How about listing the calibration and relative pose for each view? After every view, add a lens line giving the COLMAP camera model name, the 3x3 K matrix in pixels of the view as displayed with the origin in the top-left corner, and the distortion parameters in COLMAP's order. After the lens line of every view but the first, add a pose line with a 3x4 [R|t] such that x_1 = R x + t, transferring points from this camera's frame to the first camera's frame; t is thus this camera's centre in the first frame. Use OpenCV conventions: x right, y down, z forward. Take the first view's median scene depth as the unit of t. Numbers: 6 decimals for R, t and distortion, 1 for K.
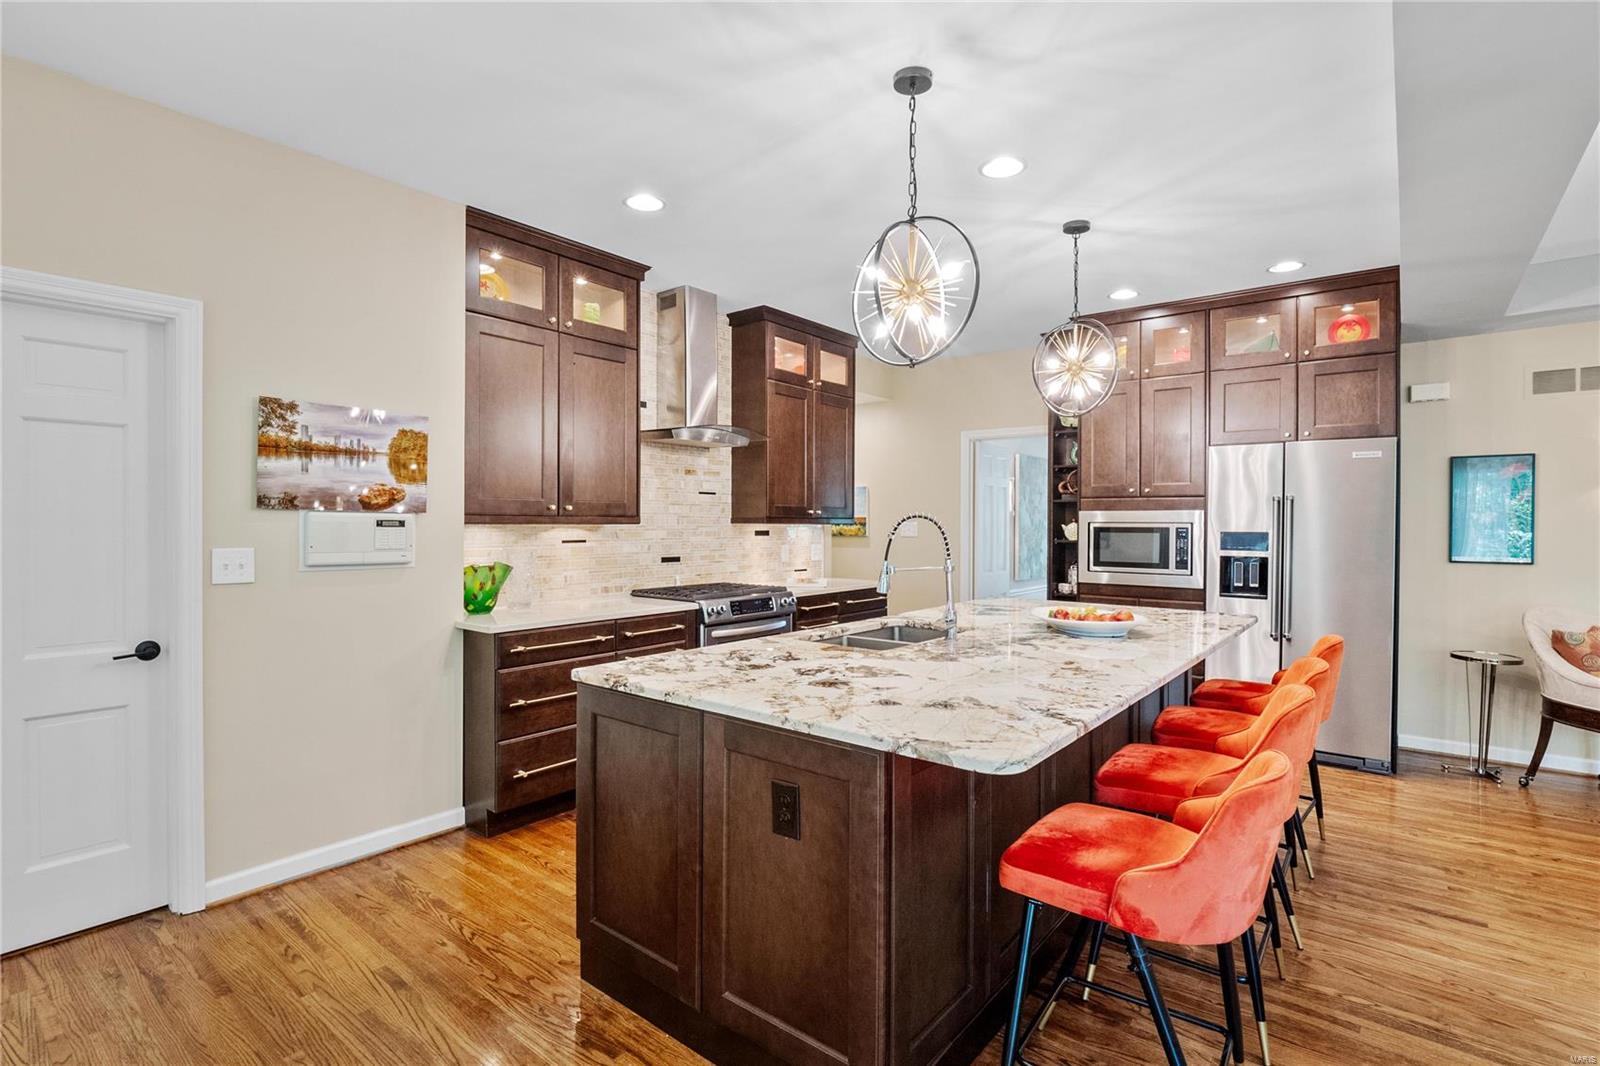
lens RADIAL K [[767.5, 0, 821.5], [0, 767.5, 531.6], [0, 0, 1]] dist [-0.017571, 0.000114]
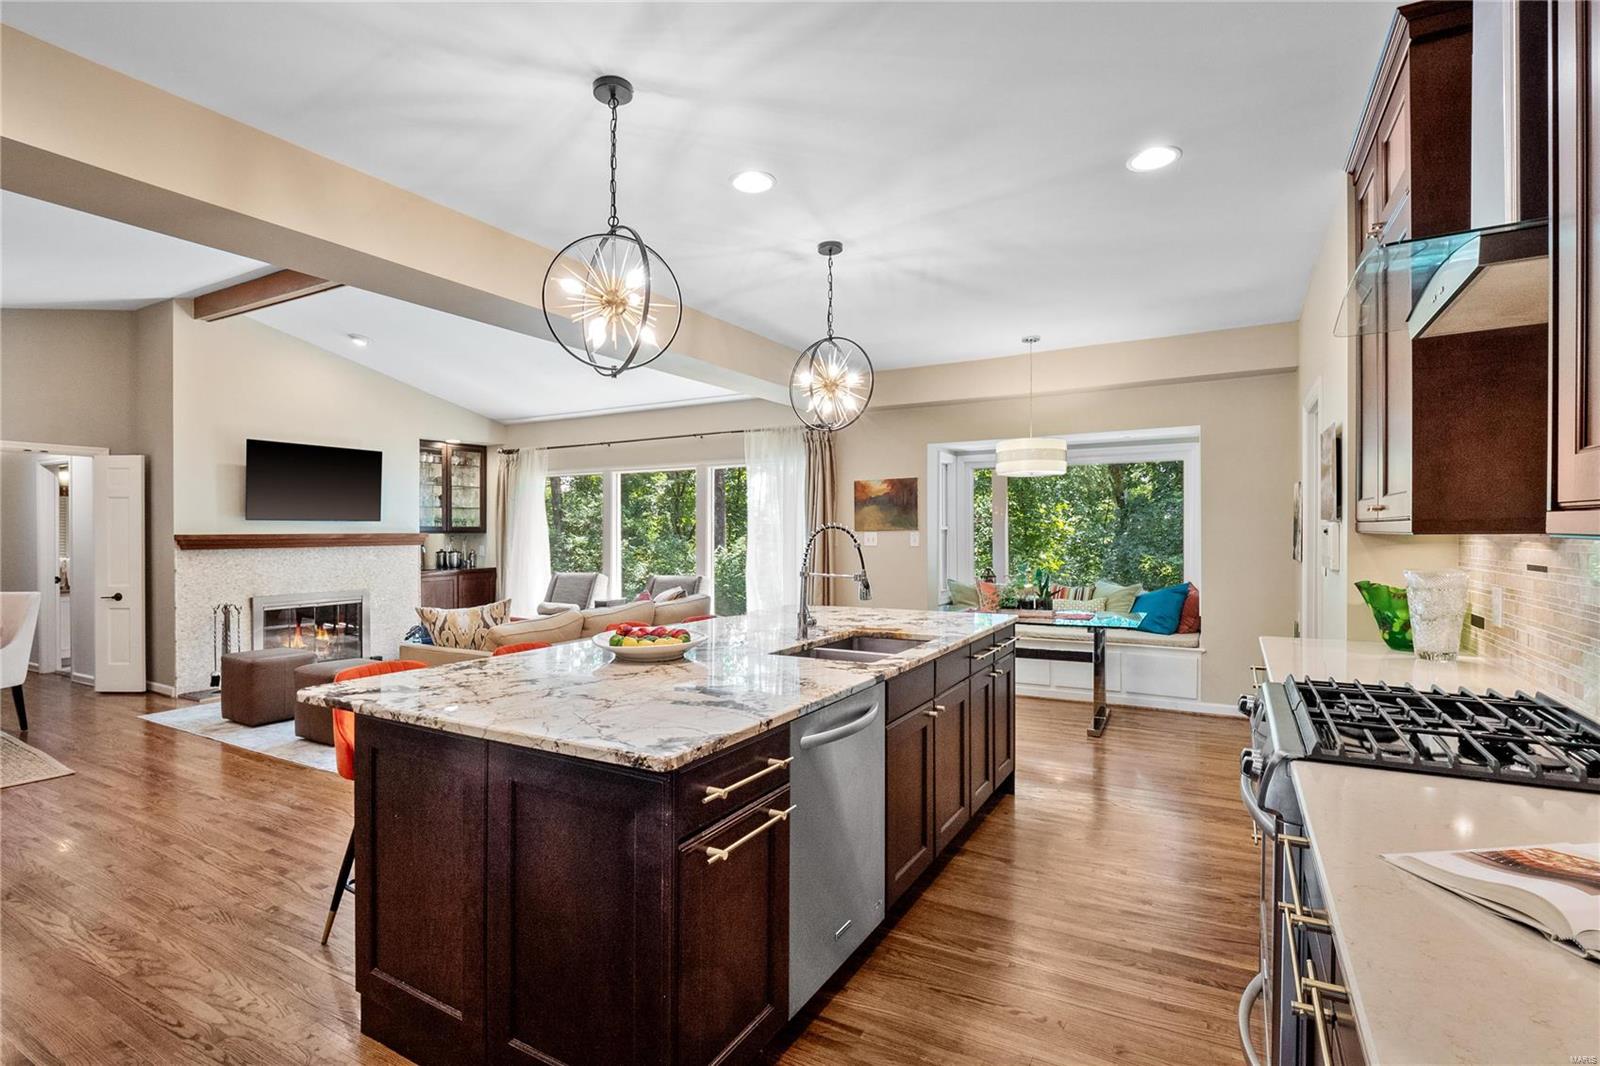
lens RADIAL K [[767.5, 0, 805.1], [0, 767.5, 529.9], [0, 0, 1]] dist [-0.017571, 0.000114]
pose [[-0.988919, 0.006009, -0.148336, 0.262834], [0.005278, 0.999972, 0.005318, -0.014217], [0.148364, 0.004476, -0.988923, 1.645159]]
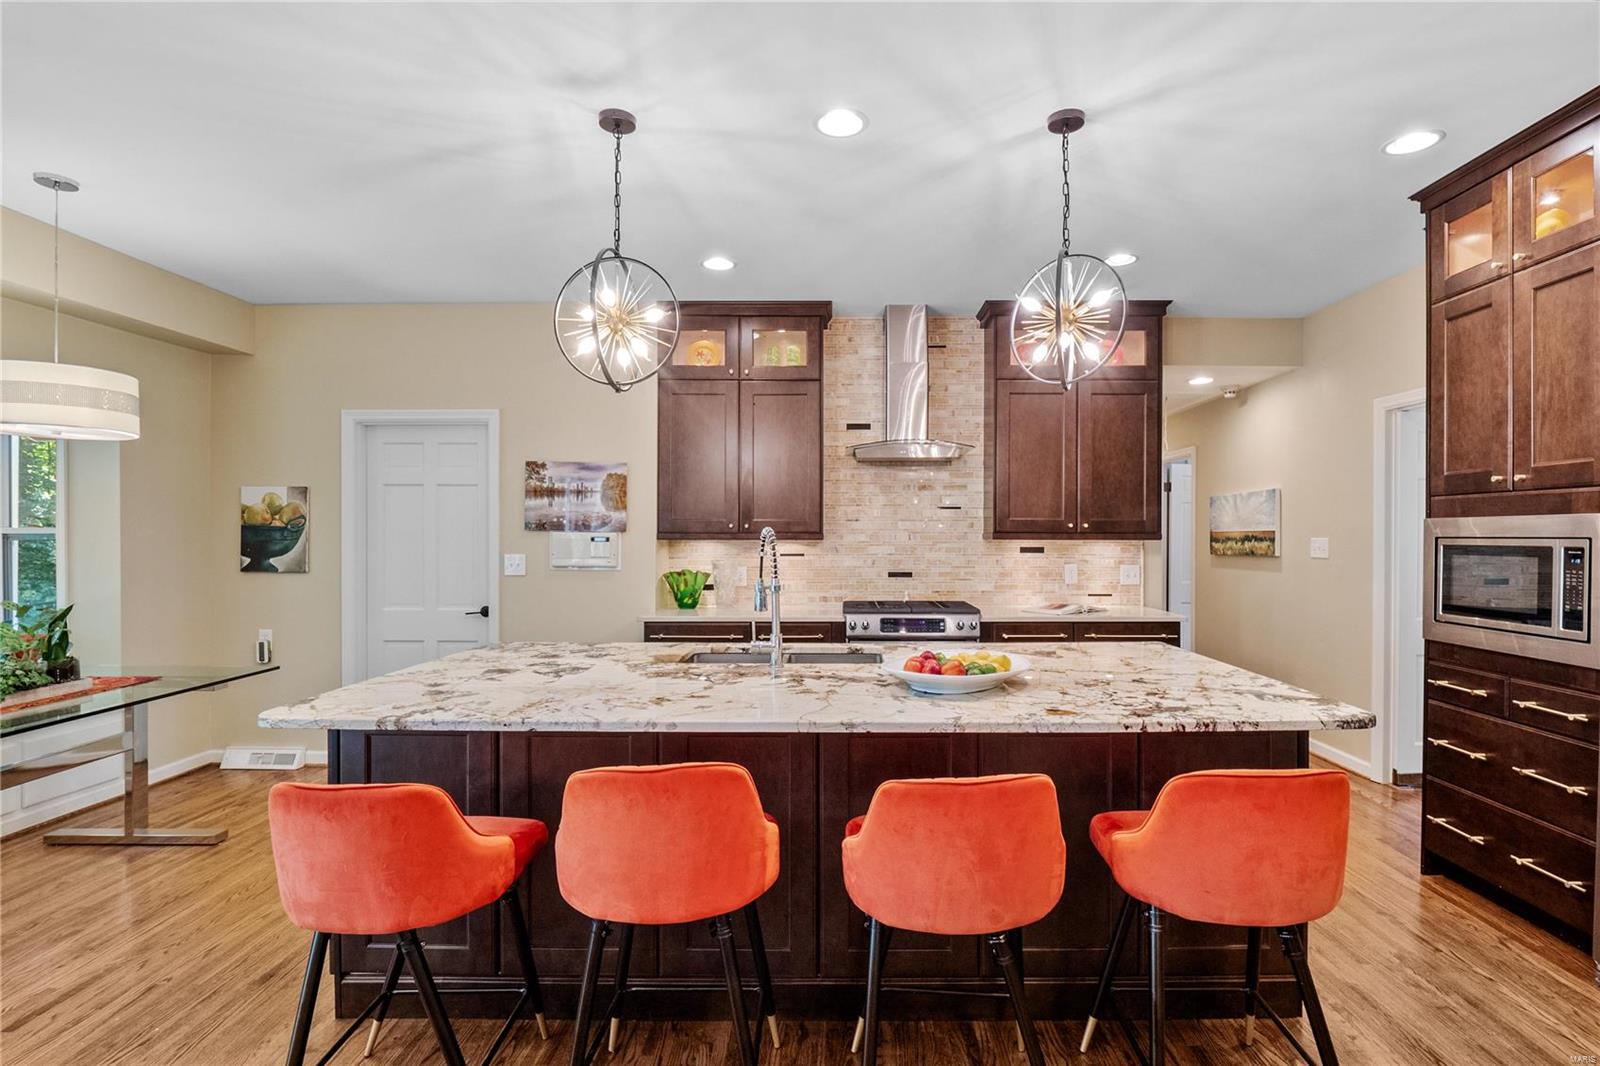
lens RADIAL K [[767.5, 0, 835.9], [0, 767.5, 539.9], [0, 0, 1]] dist [-0.017571, 0.000114]
pose [[0.625416, 0.000462, -0.780291, 0.730971], [-0.008490, 0.999945, -0.006213, -0.003712], [0.780245, 0.010510, 0.625386, 0.373110]]
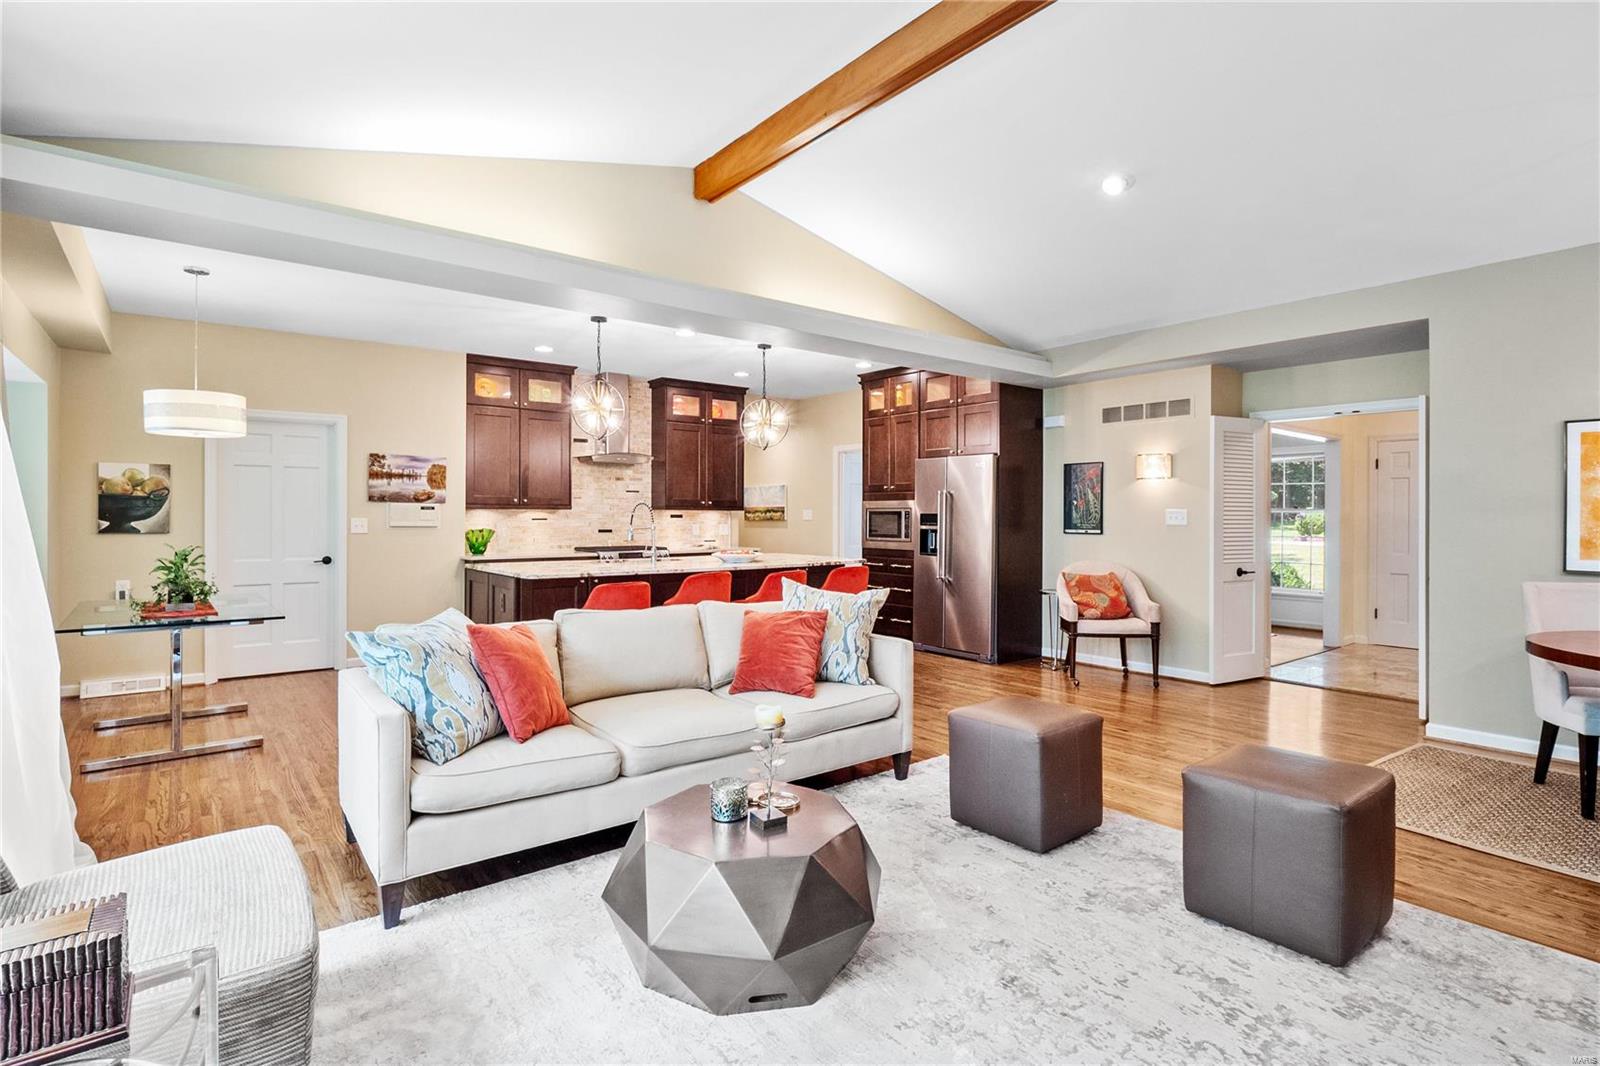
lens RADIAL K [[786.2, 0, 819.4], [0, 786.2, 520.3], [0, 0, 1]] dist [-0.008526, 0.000933]
pose [[0.973989, 0.000793, -0.226593, 0.868739], [-0.002223, 0.999979, -0.006056, 0.029452], [0.226583, 0.006402, 0.973971, -0.777388]]
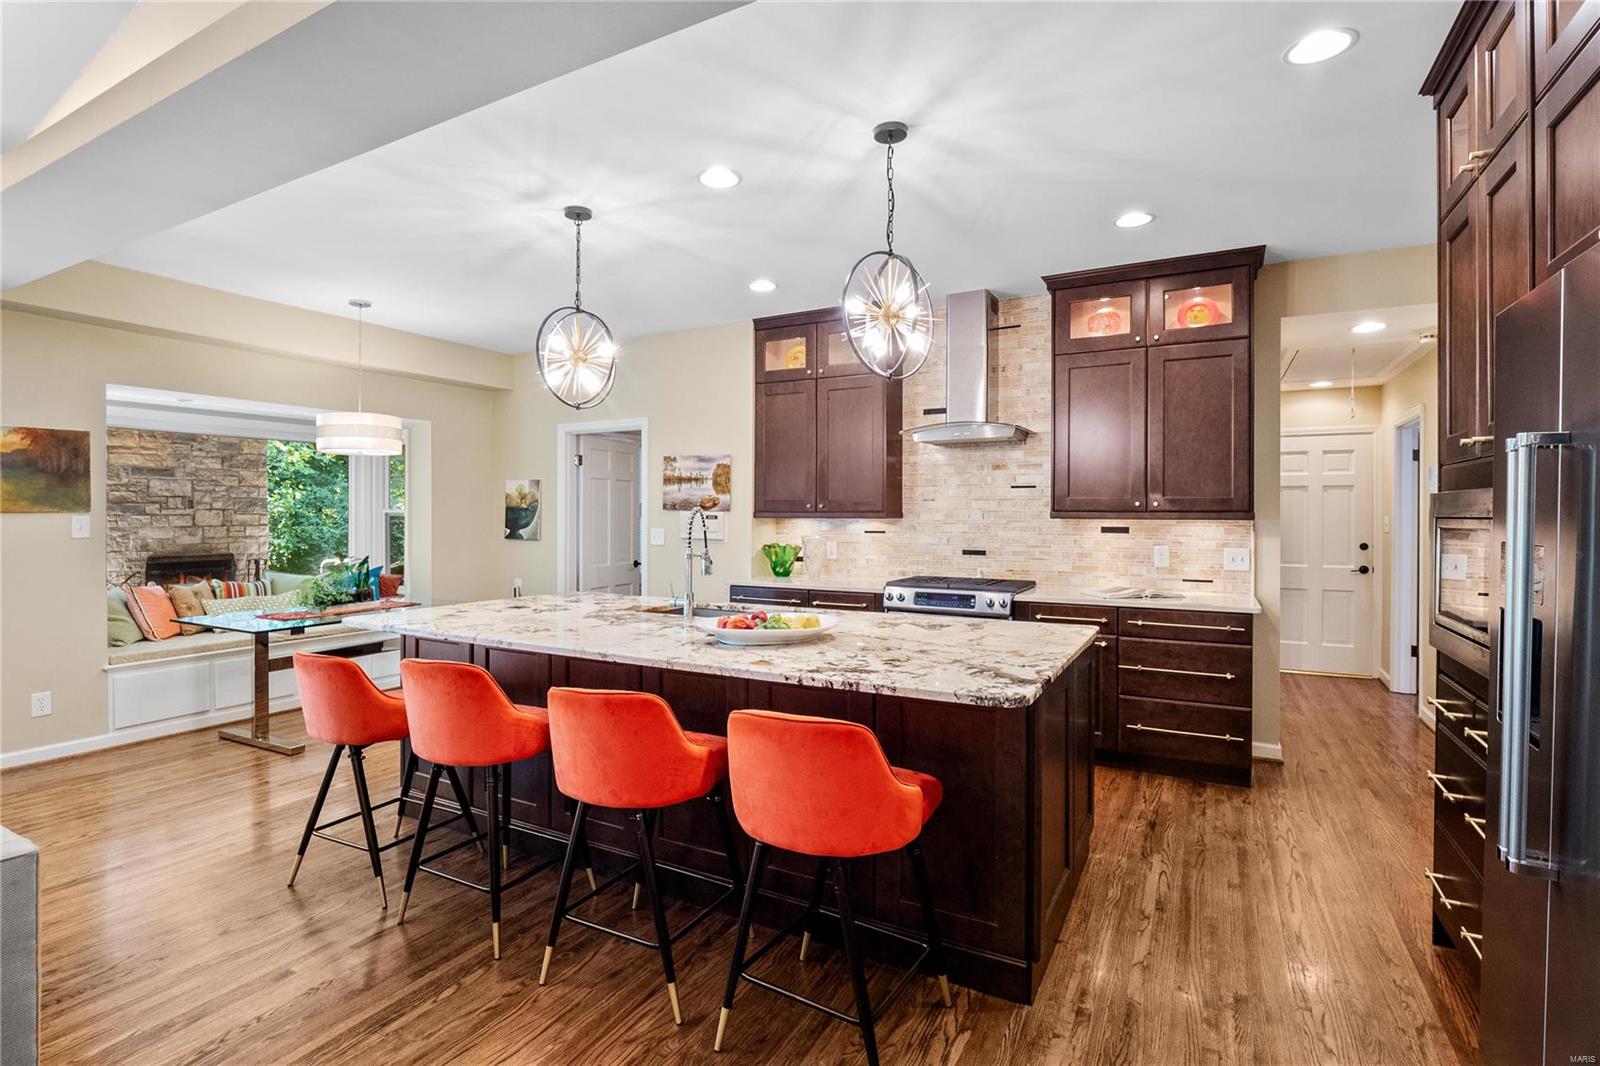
lens RADIAL K [[767.5, 0, 788.9], [0, 767.5, 519.4], [0, 0, 1]] dist [-0.017571, 0.000114]
pose [[0.166228, 0.003774, -0.986080, 1.051959], [-0.013855, 0.999903, 0.001491, -0.009294], [0.985990, 0.013414, 0.166264, 0.751277]]
